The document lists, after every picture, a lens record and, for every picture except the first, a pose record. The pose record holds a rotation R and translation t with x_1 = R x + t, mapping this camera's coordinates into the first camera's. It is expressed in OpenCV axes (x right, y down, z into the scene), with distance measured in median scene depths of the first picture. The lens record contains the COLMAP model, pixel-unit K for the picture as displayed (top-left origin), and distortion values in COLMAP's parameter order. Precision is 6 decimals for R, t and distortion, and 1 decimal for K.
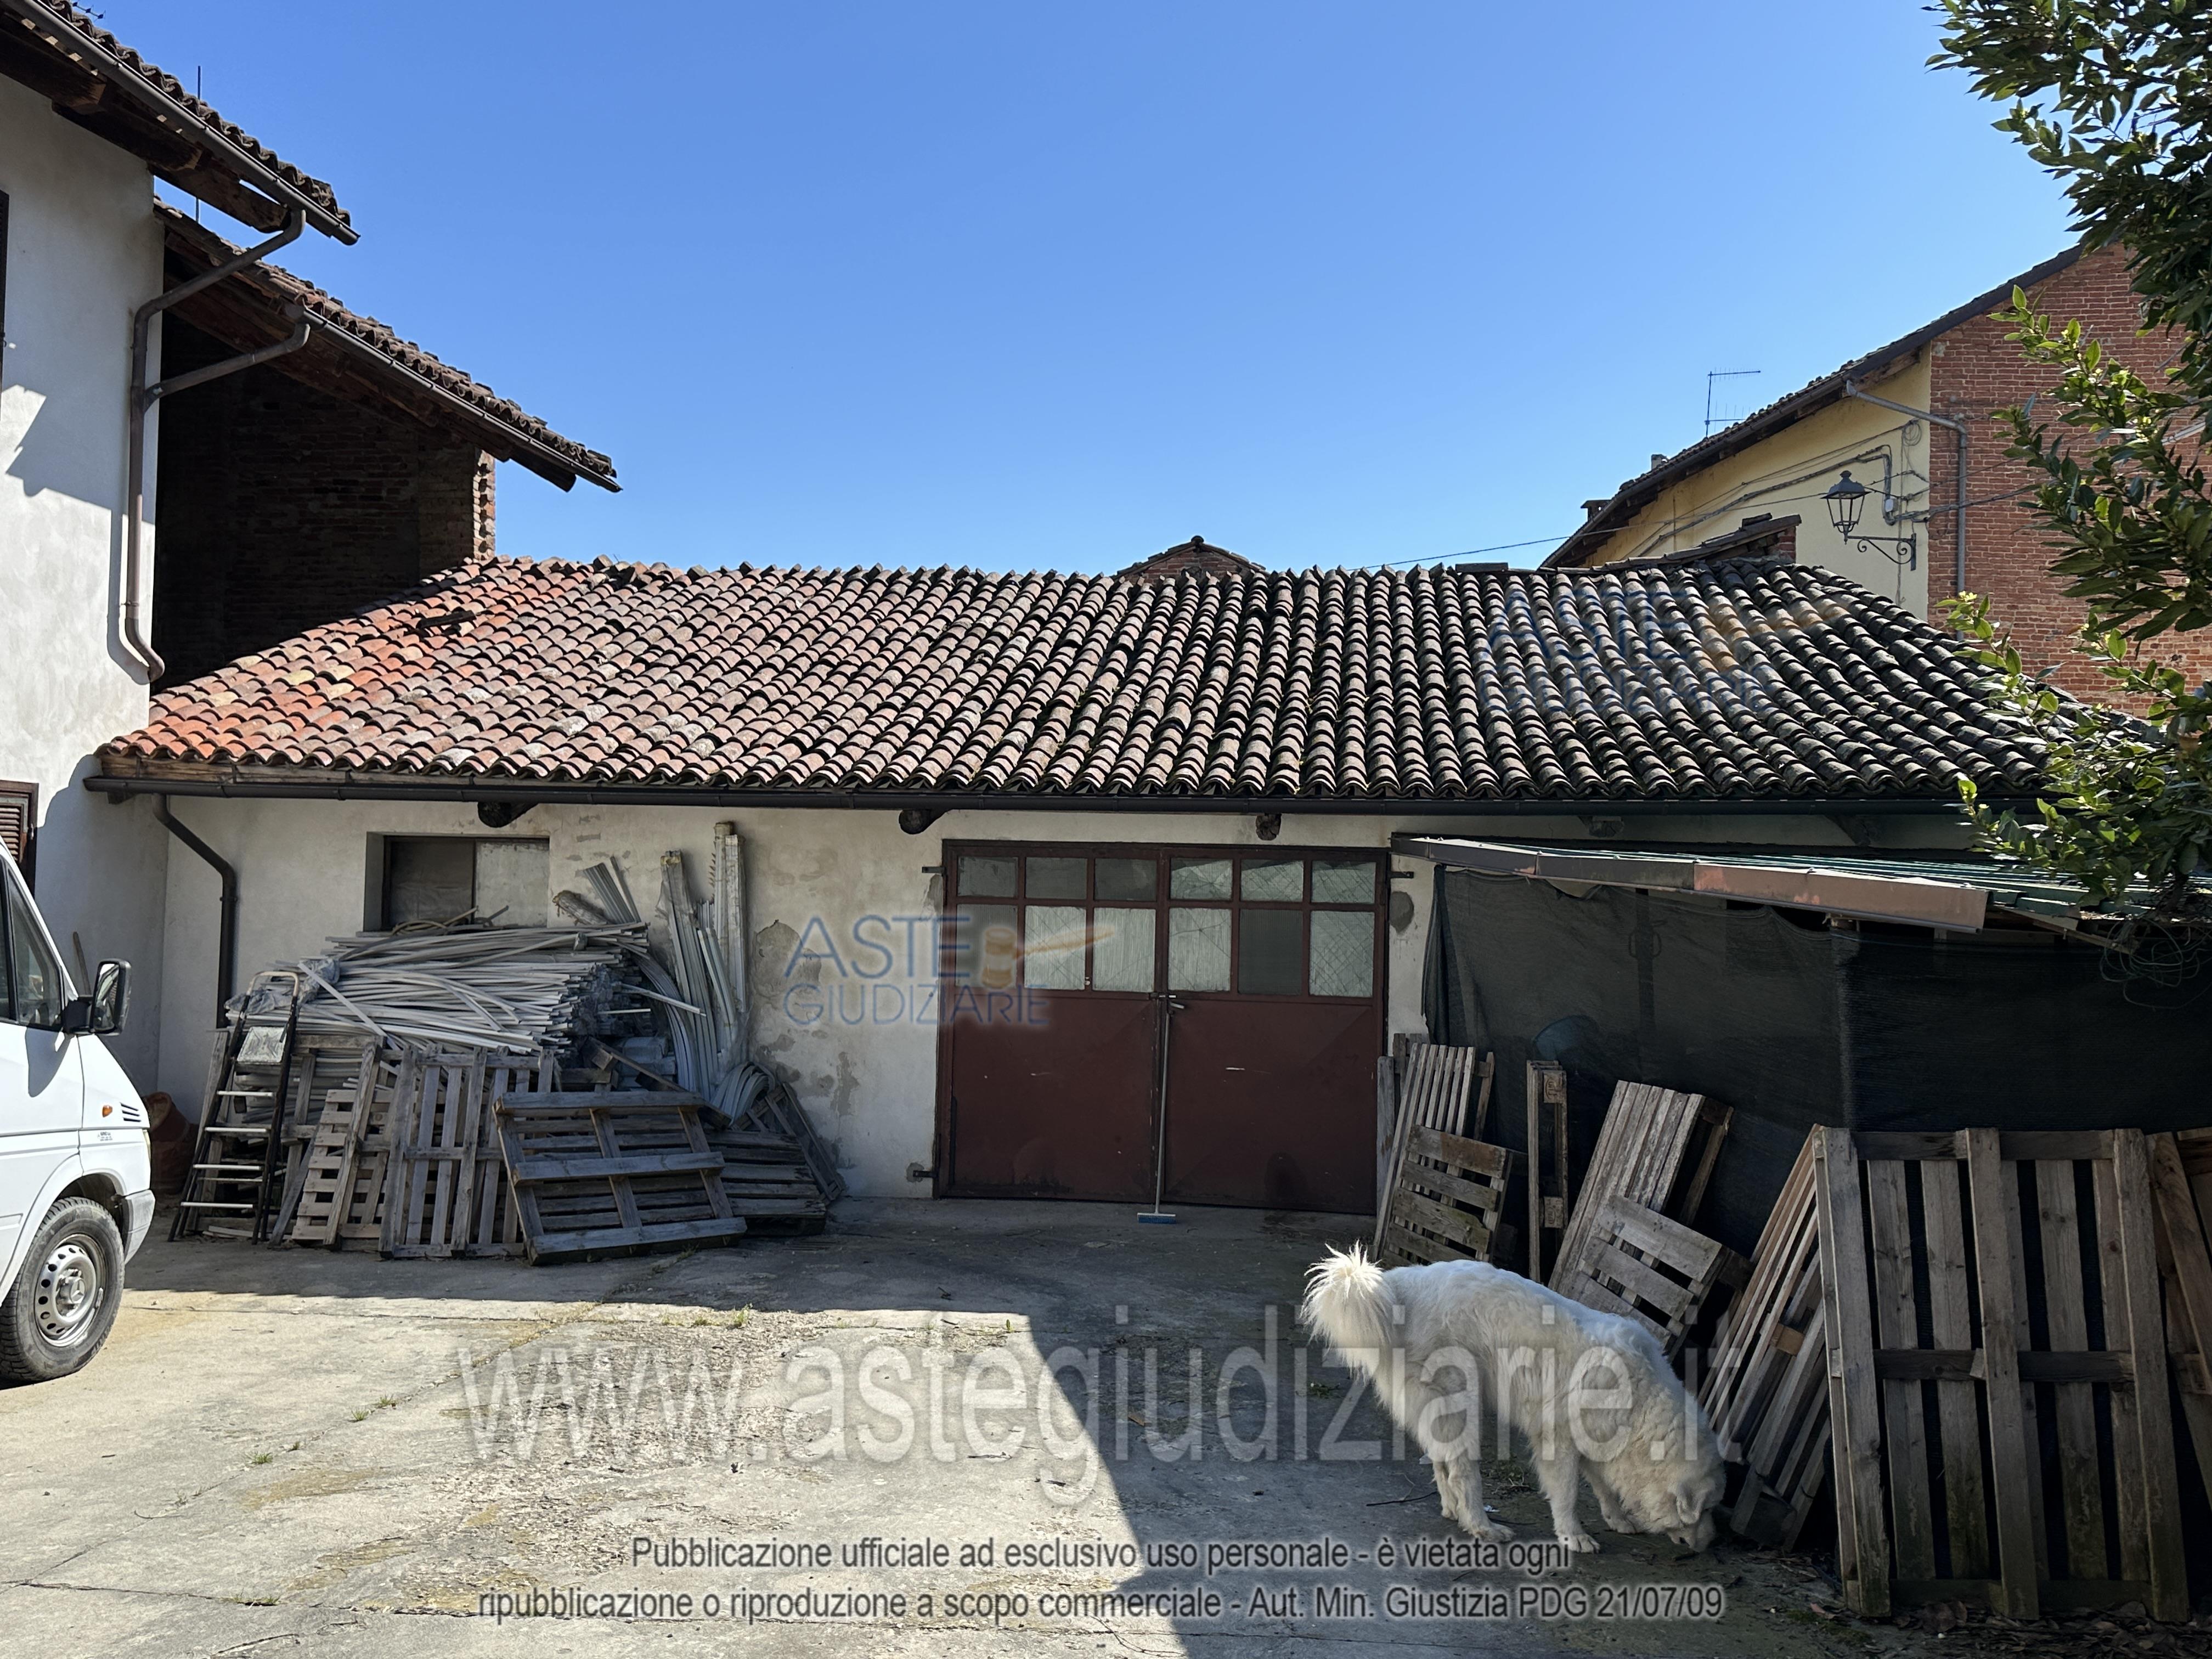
lens RADIAL K [[1851.4, 0, 1103.3], [0, 1851.4, 830.3], [0, 0, 1]] dist [0.011441, 0.003218]
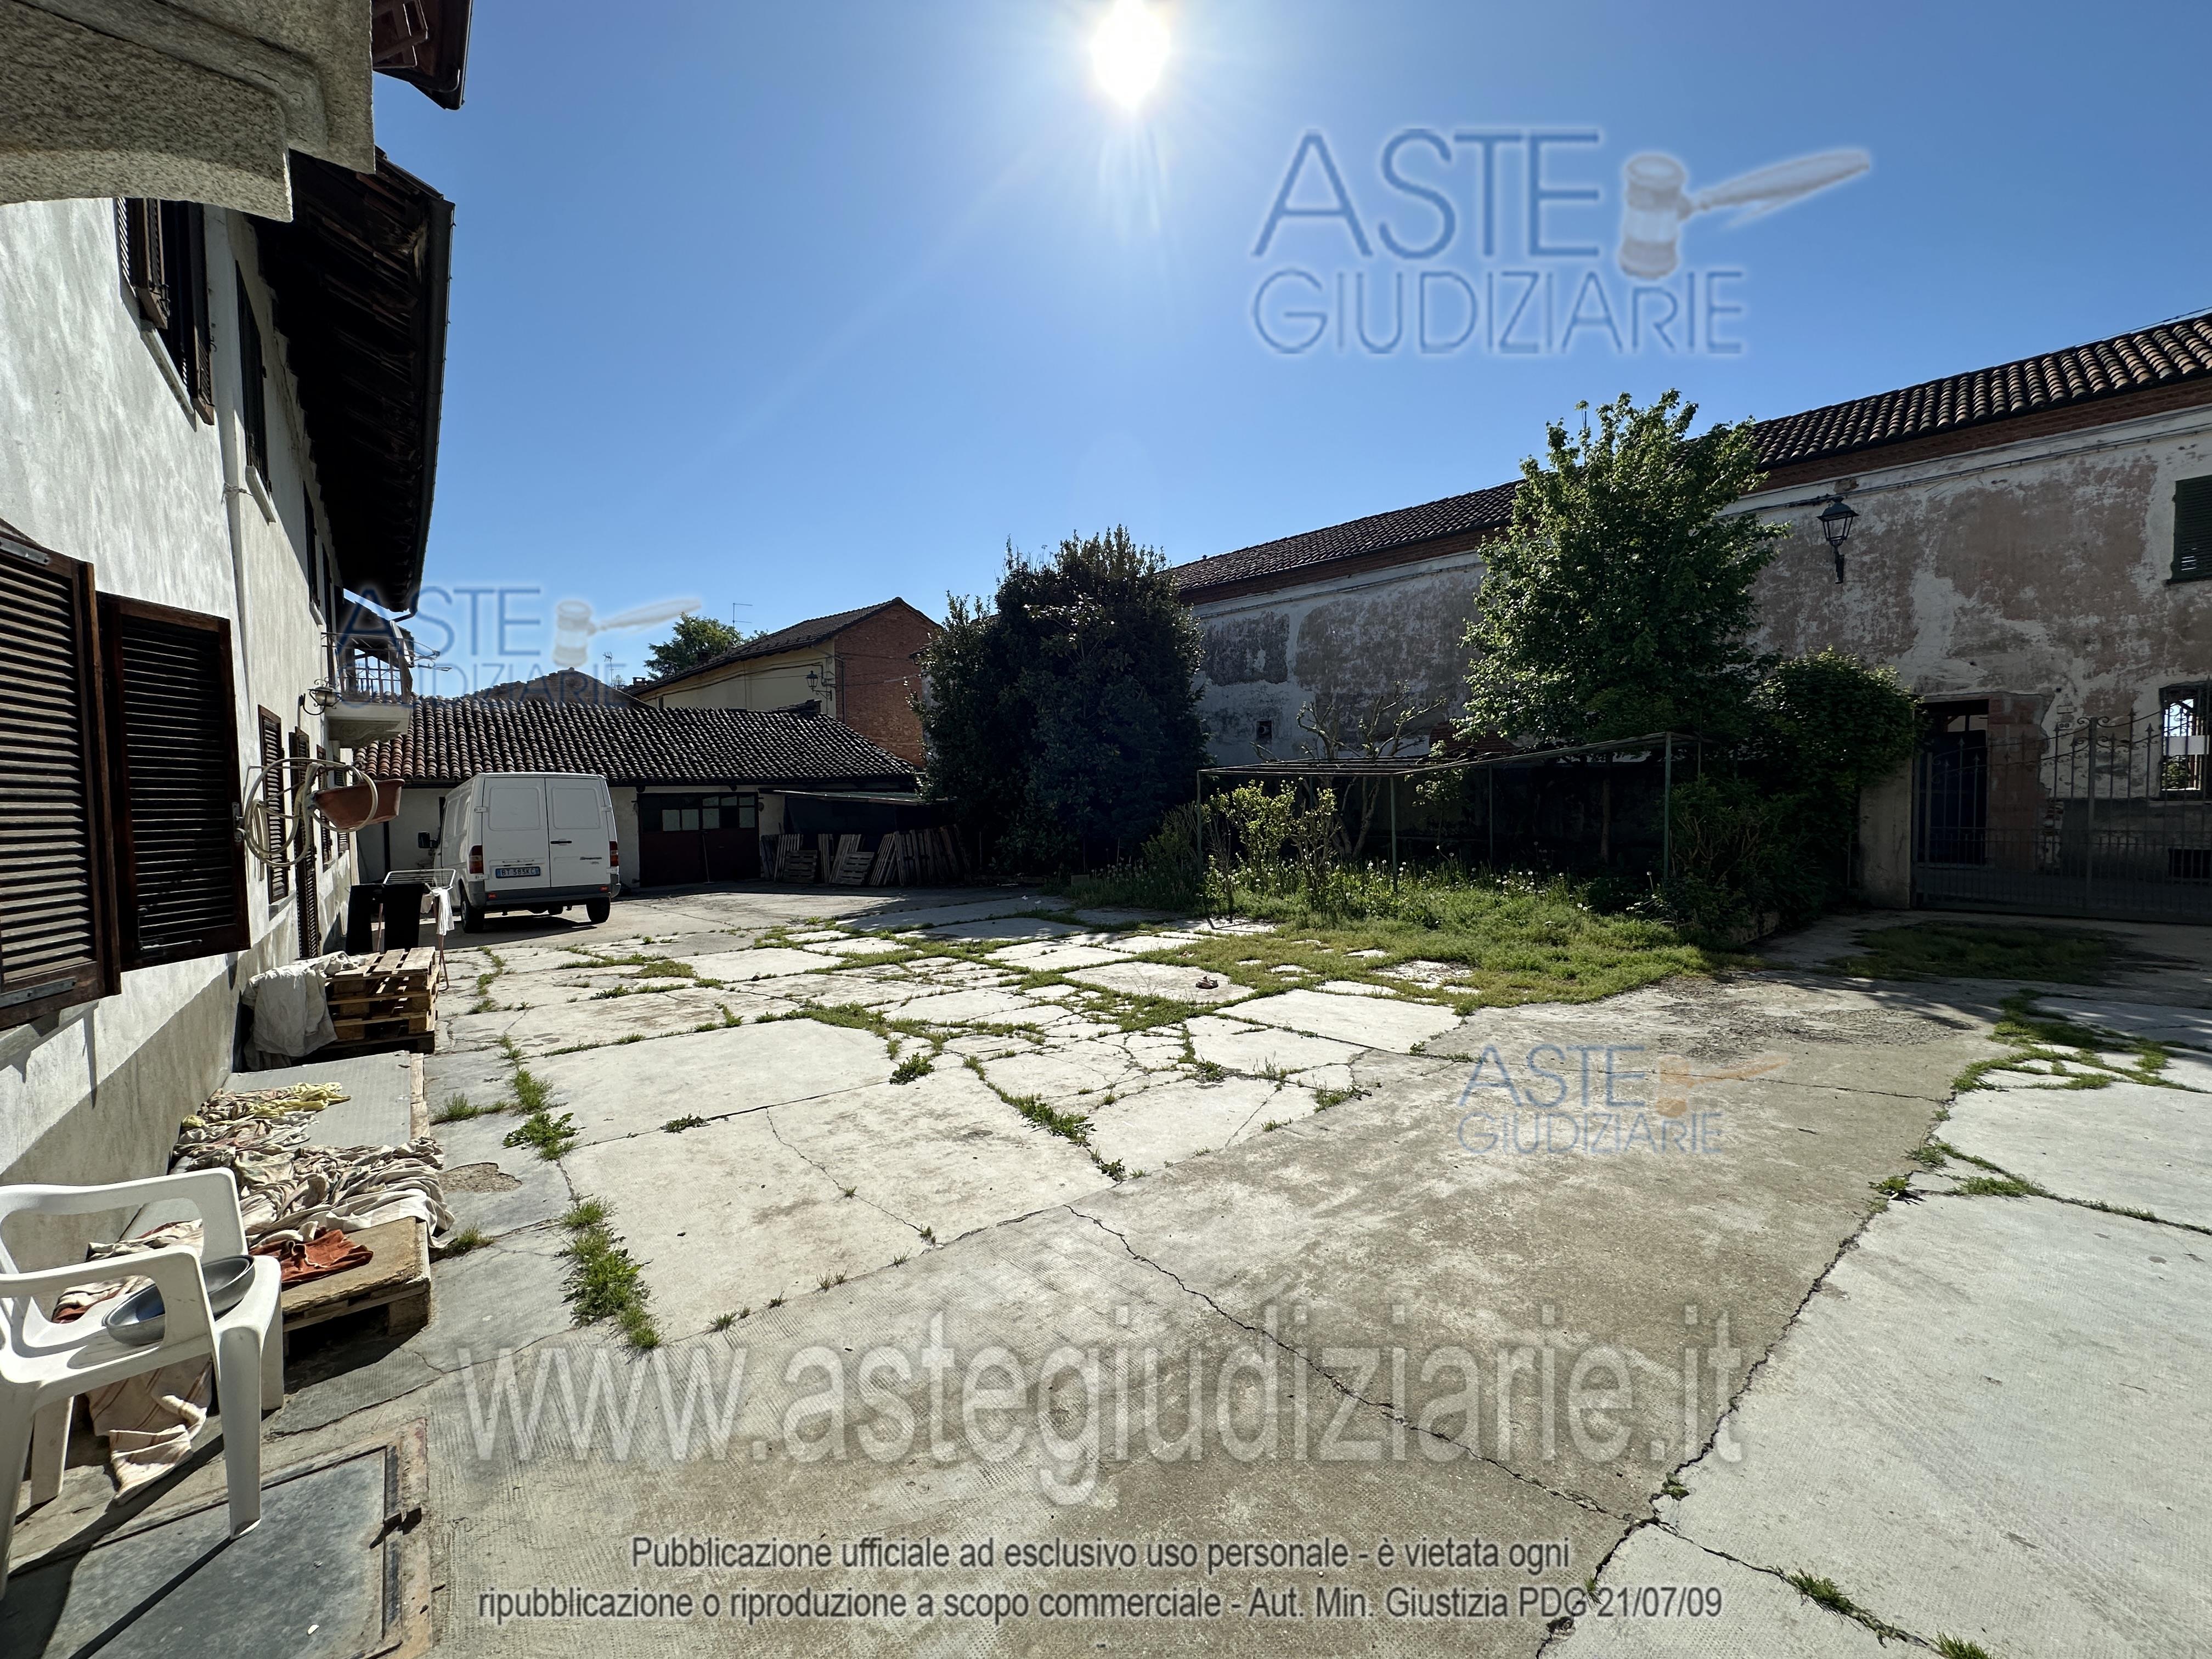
lens RADIAL K [[882.7, 0, 1104.4], [0, 882.7, 829.8], [0, 0, 1]] dist [-0.000112, -0.000001]
pose [[0.708133, -0.062083, 0.703344, -0.705546], [0.008612, 0.996812, 0.079316, -0.058093], [-0.706027, -0.050109, 0.706410, -0.991147]]
